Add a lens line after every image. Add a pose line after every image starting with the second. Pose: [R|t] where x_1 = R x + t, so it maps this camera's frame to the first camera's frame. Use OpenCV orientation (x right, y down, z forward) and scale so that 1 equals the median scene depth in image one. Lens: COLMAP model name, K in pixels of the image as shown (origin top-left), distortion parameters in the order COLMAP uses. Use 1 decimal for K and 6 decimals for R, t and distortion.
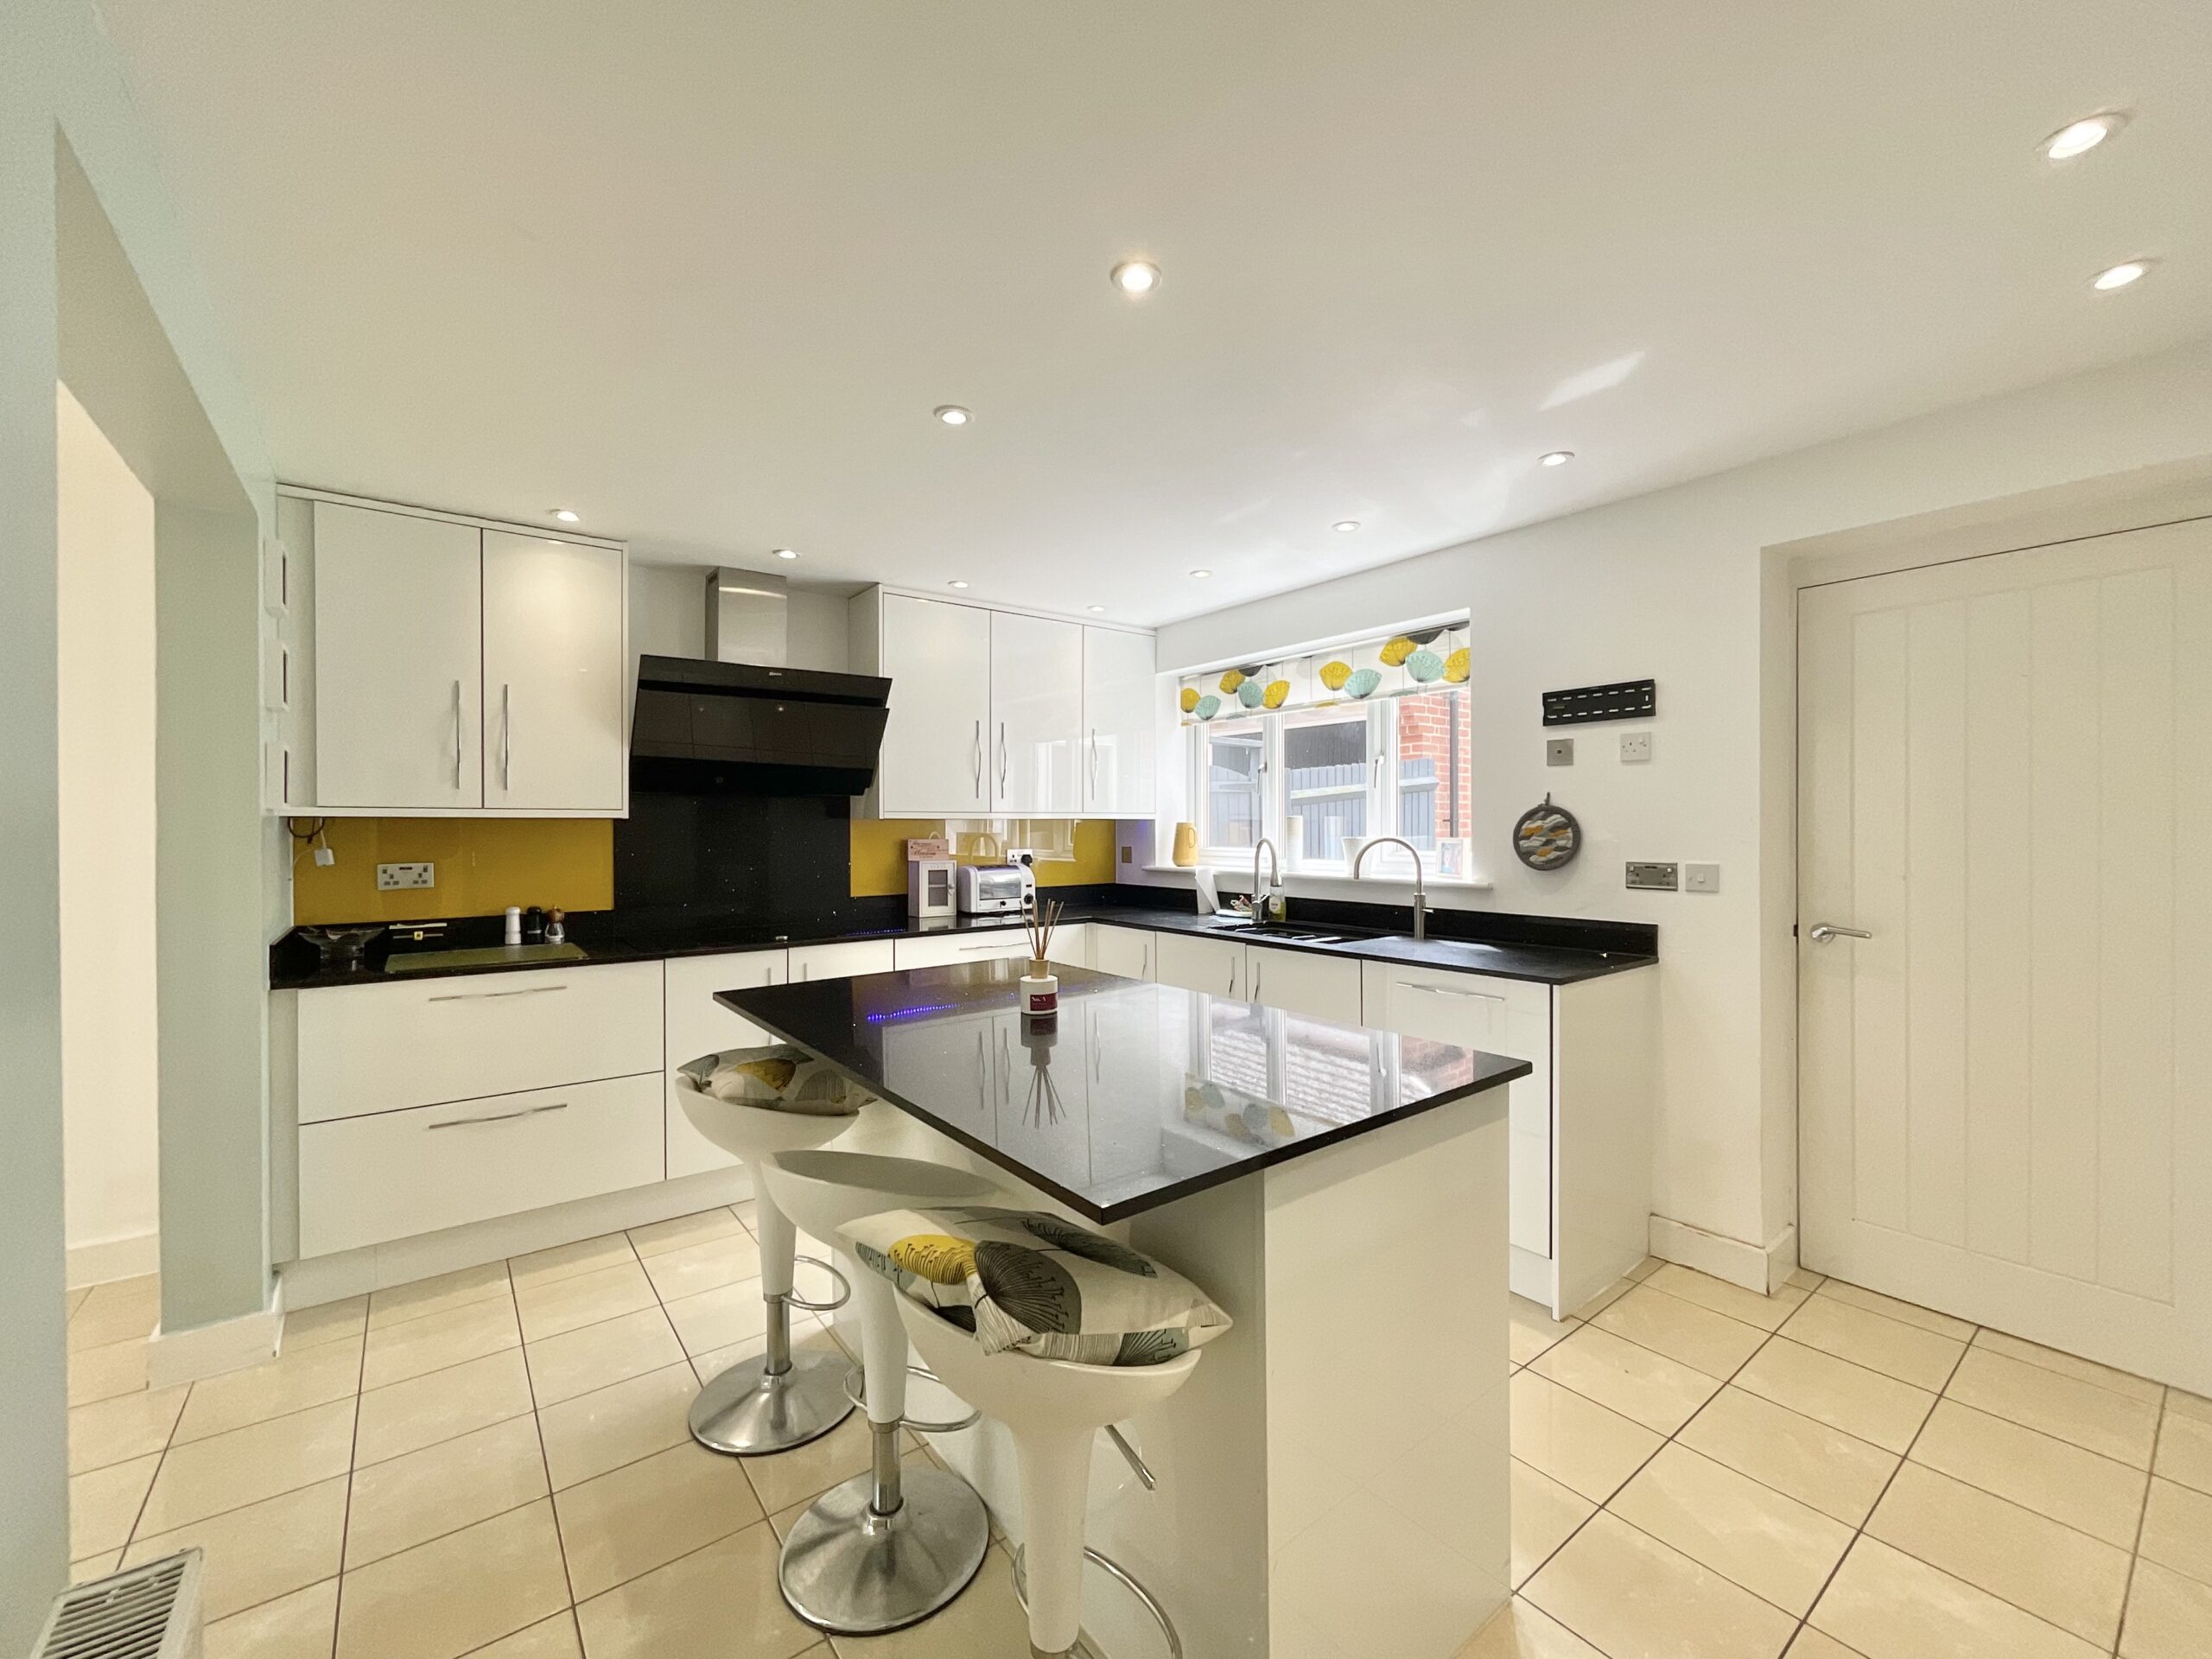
lens RADIAL K [[902.6, 0, 1106.0], [0, 902.6, 829.5], [0, 0, 1]] dist [0.001094, 0.000154]
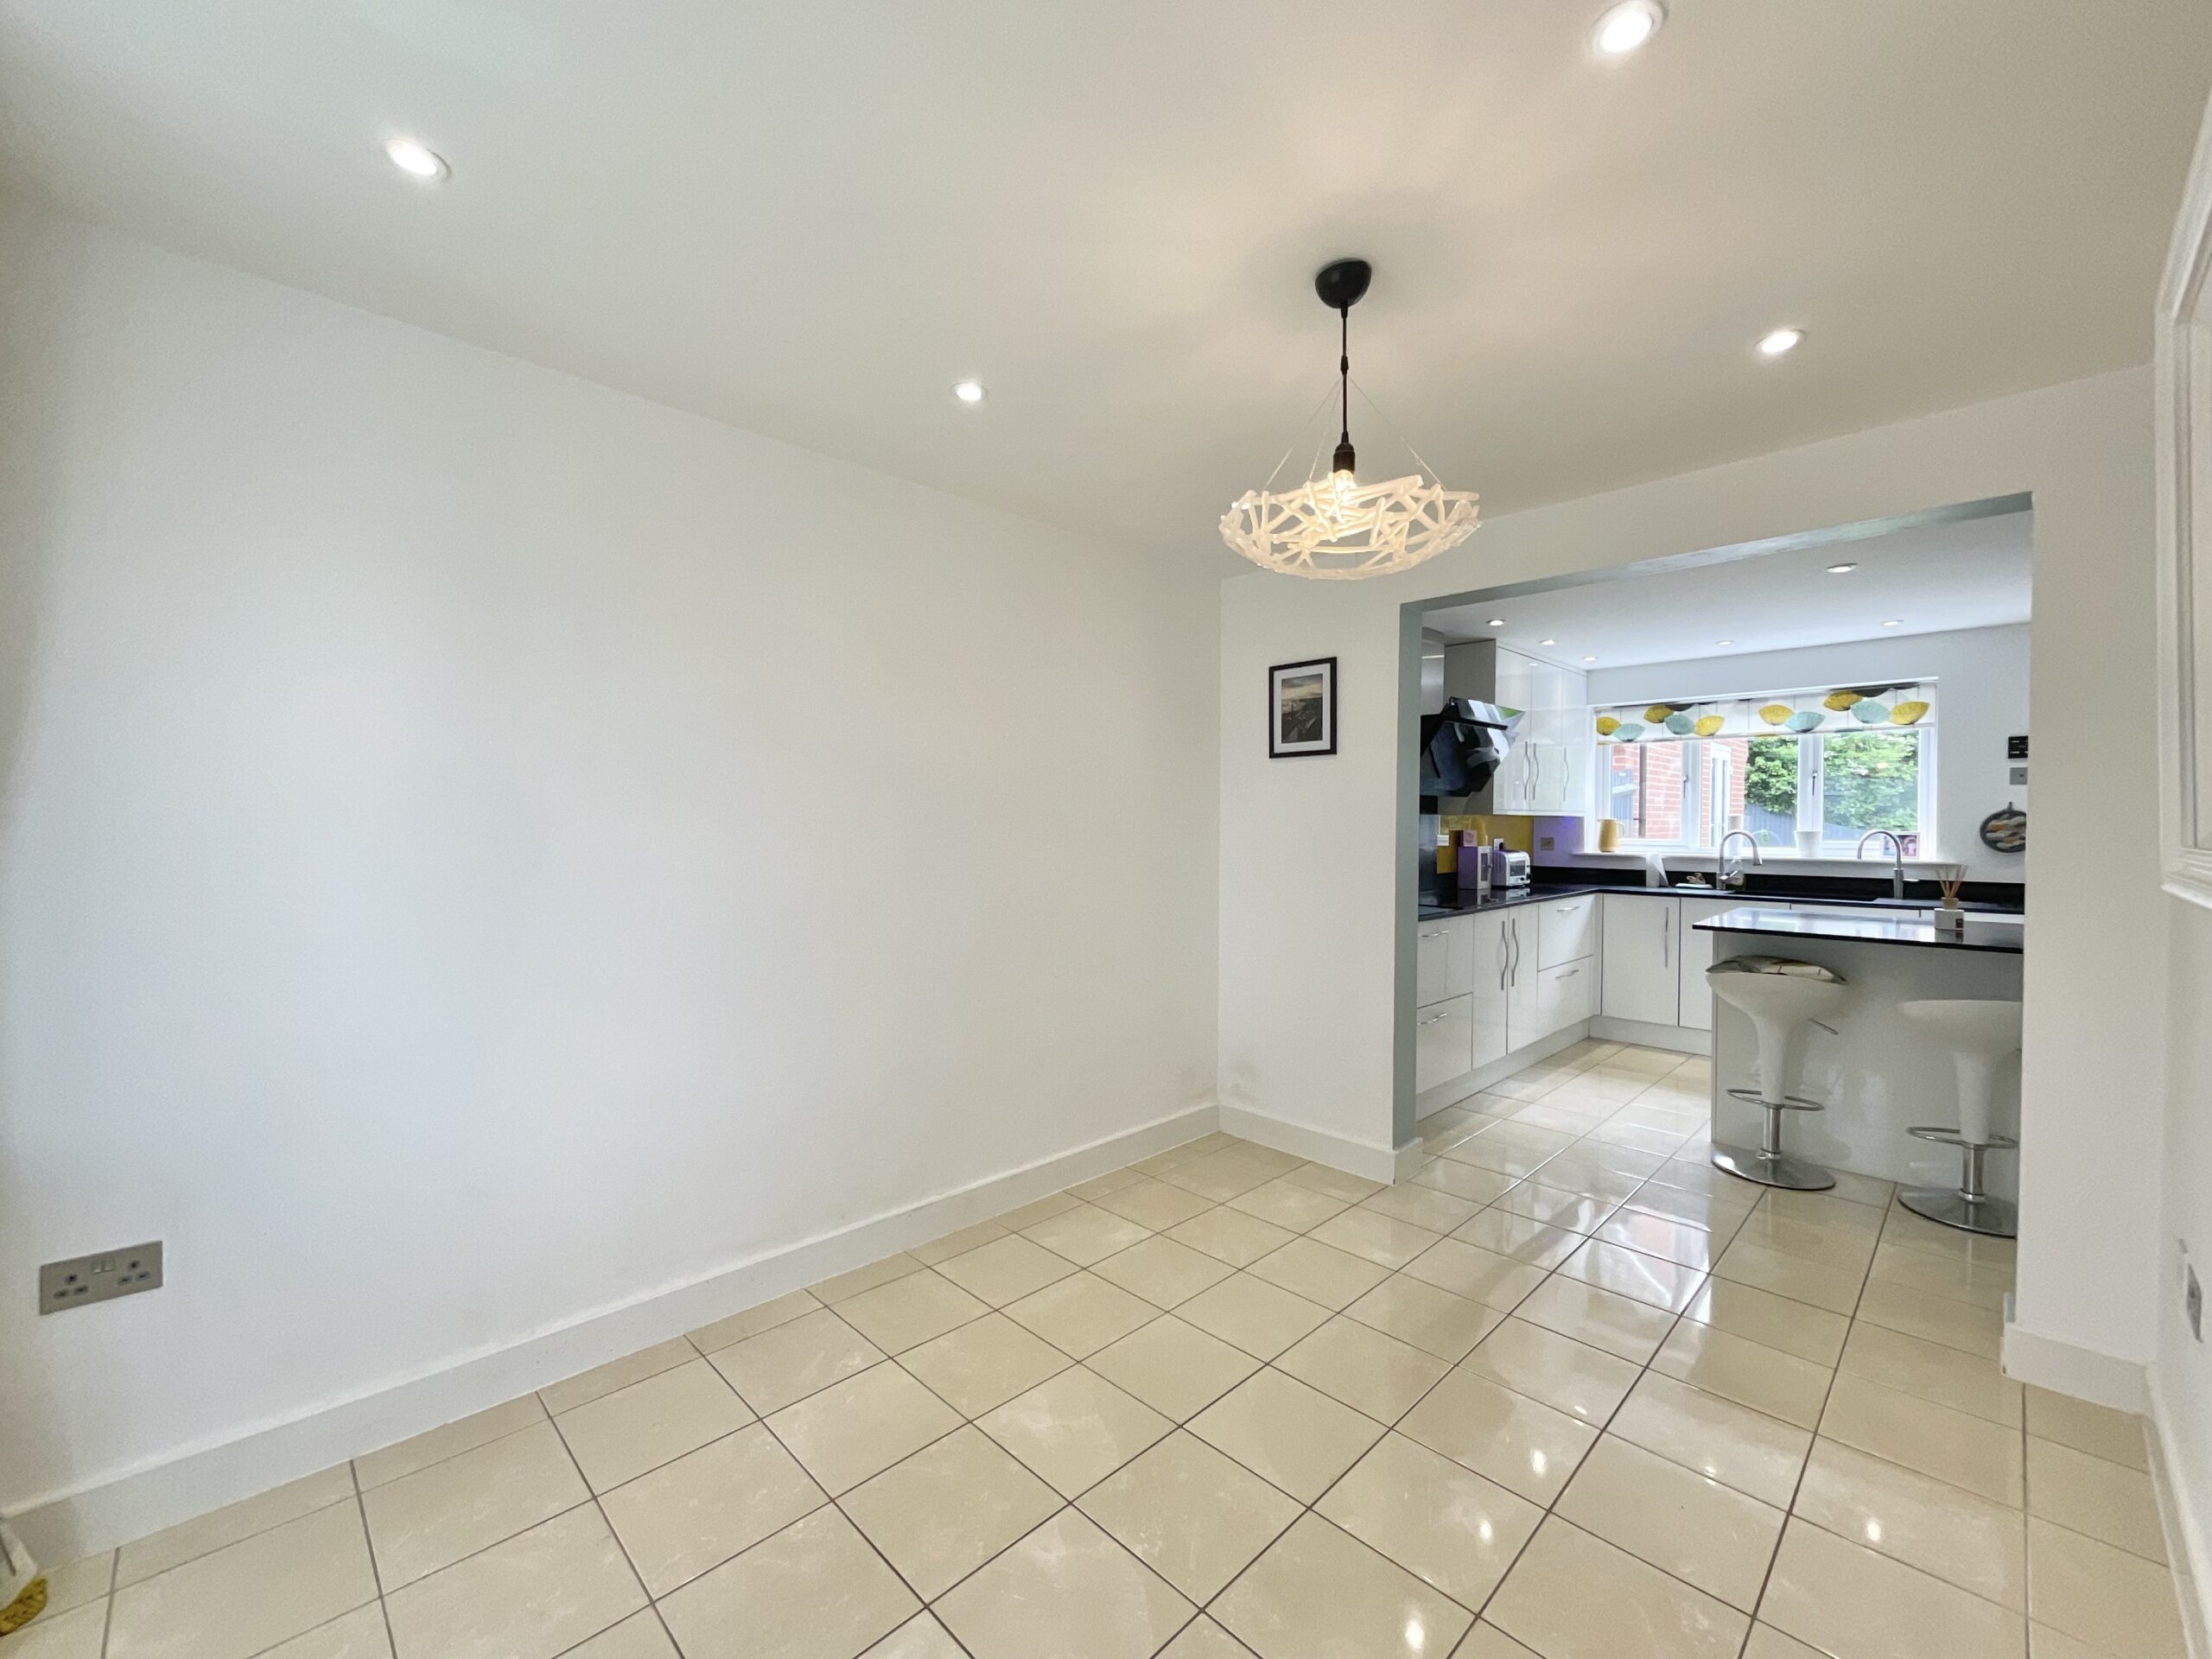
lens RADIAL K [[902.6, 0, 1120.2], [0, 902.6, 832.1], [0, 0, 1]] dist [-0.000333, 0.008198]
pose [[0.990379, 0.007155, 0.138194, -0.954274], [-0.008152, 0.999945, 0.006649, 0.009648], [-0.138138, -0.007711, 0.990383, -0.249206]]
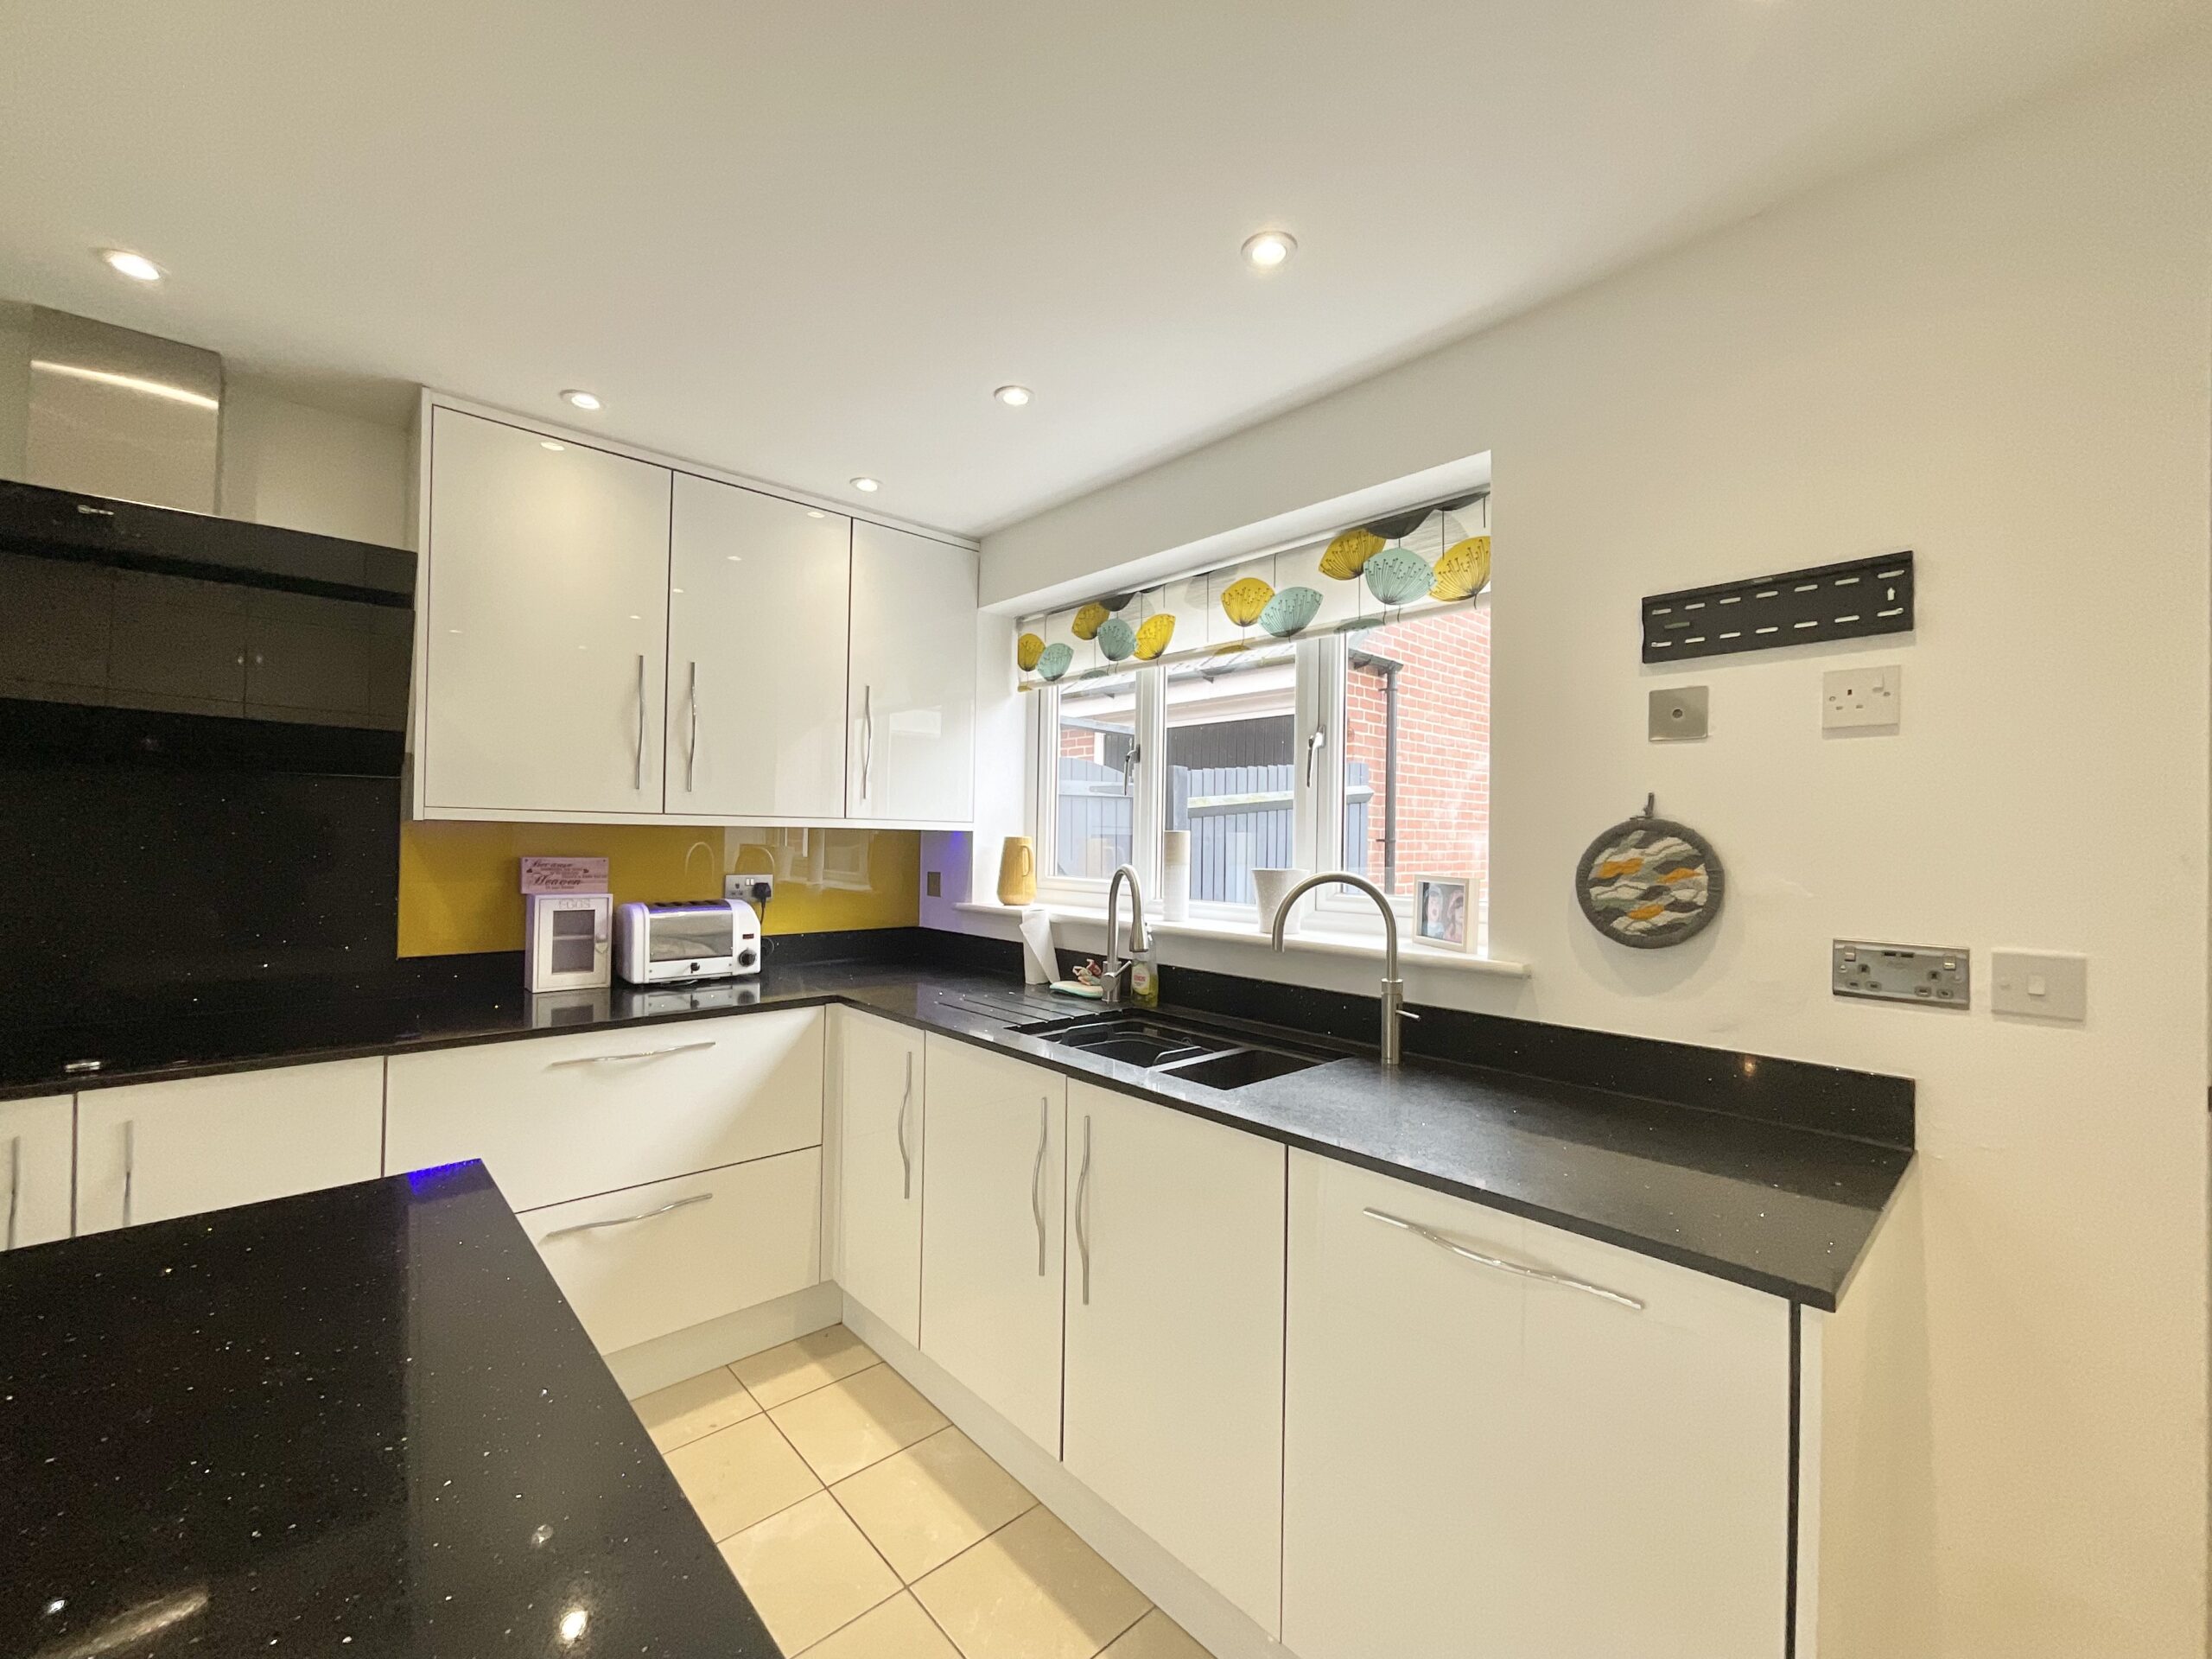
lens RADIAL K [[902.6, 0, 1106.0], [0, 902.6, 829.5], [0, 0, 1]] dist [0.001094, 0.000154]
pose [[0.995658, 0.020577, 0.090783, 0.109366], [-0.019311, 0.999704, -0.014803, -0.005842], [-0.091061, 0.012986, 0.995761, 0.410055]]
